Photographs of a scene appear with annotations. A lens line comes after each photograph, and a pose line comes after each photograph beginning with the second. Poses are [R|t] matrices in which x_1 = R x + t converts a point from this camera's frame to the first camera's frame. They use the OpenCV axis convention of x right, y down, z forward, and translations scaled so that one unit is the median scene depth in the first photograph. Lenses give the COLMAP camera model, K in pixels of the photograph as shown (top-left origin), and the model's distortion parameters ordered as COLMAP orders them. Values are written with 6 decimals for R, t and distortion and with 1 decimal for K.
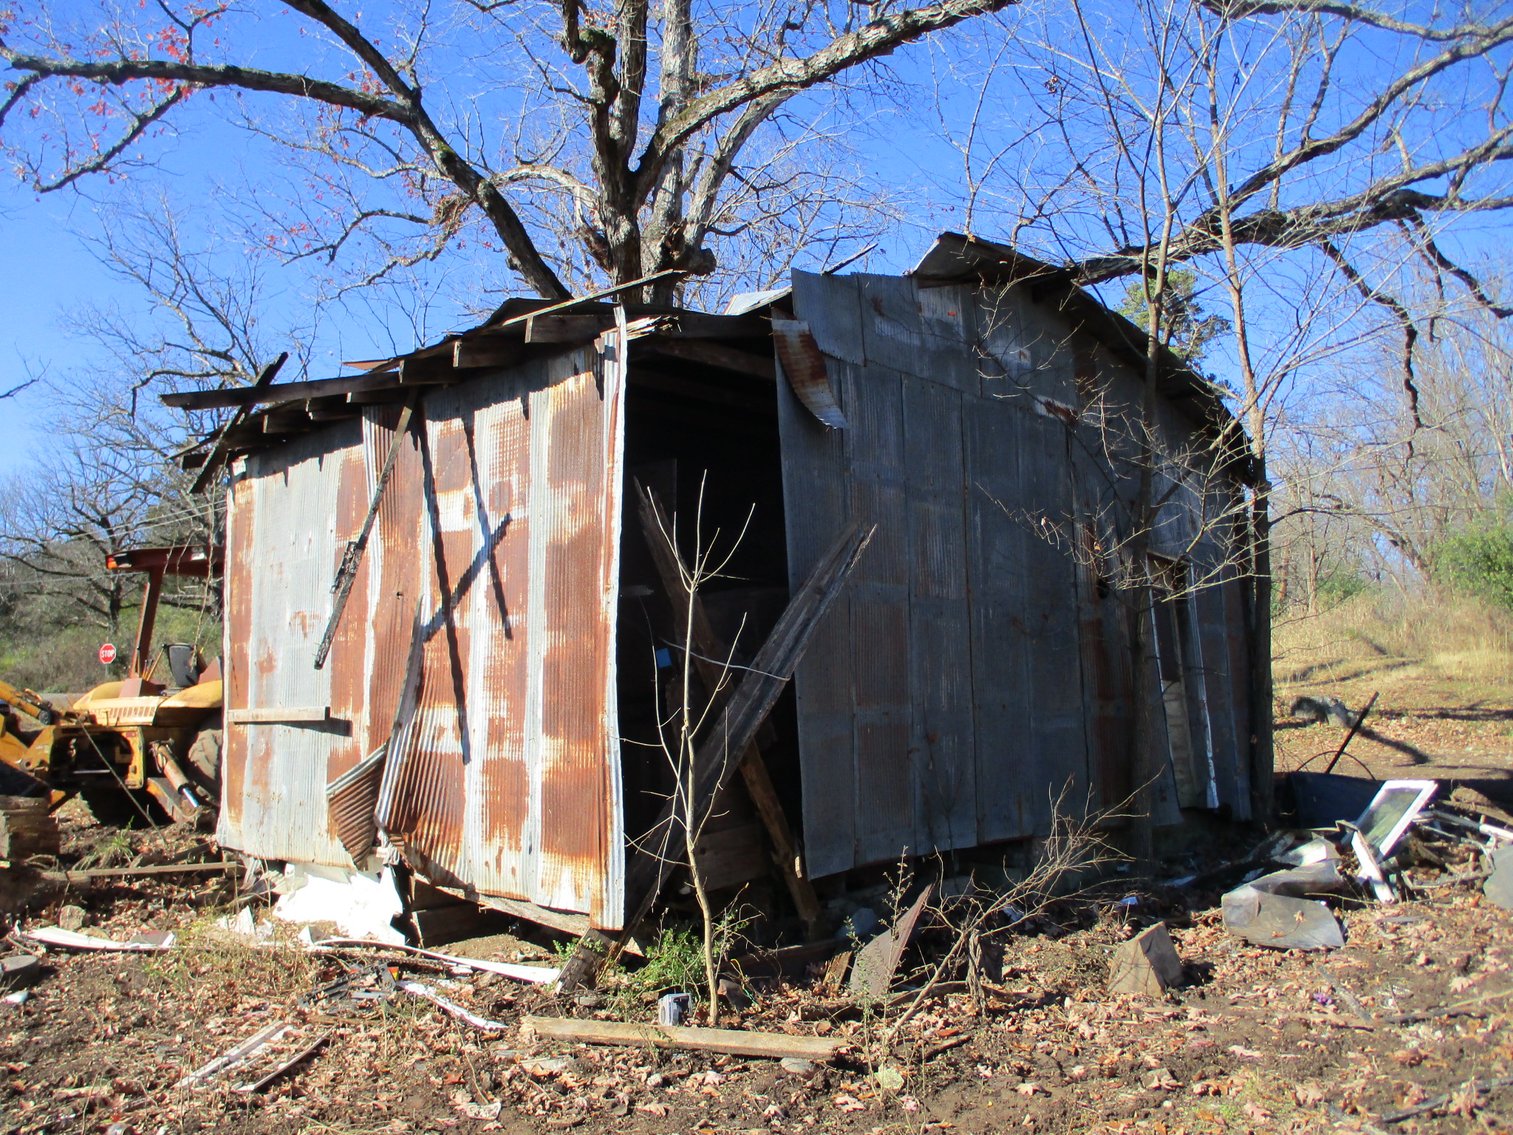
lens RADIAL K [[1249.5, 0, 762.6], [0, 1249.5, 561.5], [0, 0, 1]] dist [-0.046540, 0.030490]
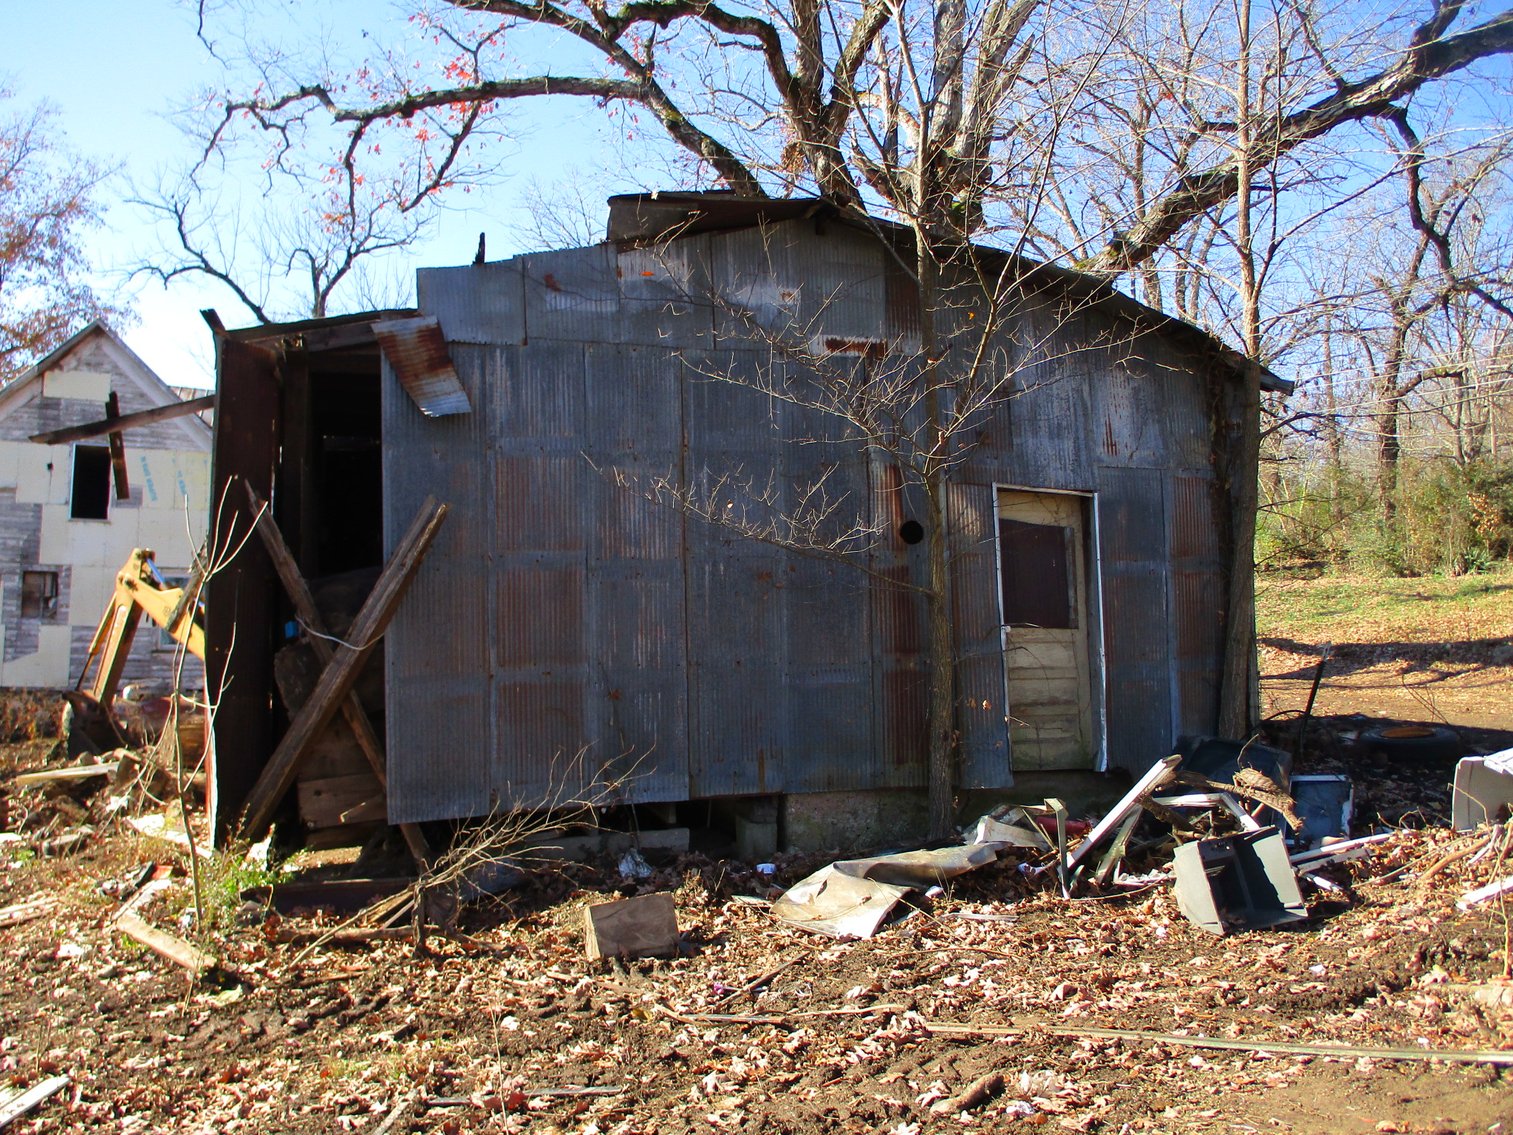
lens RADIAL K [[1249.5, 0, 762.6], [0, 1249.5, 561.5], [0, 0, 1]] dist [-0.046540, 0.030490]
pose [[0.886715, -0.029366, -0.461383, 0.674737], [0.063849, 0.996196, 0.059303, -0.021908], [0.457886, -0.082043, 0.885217, 0.134835]]
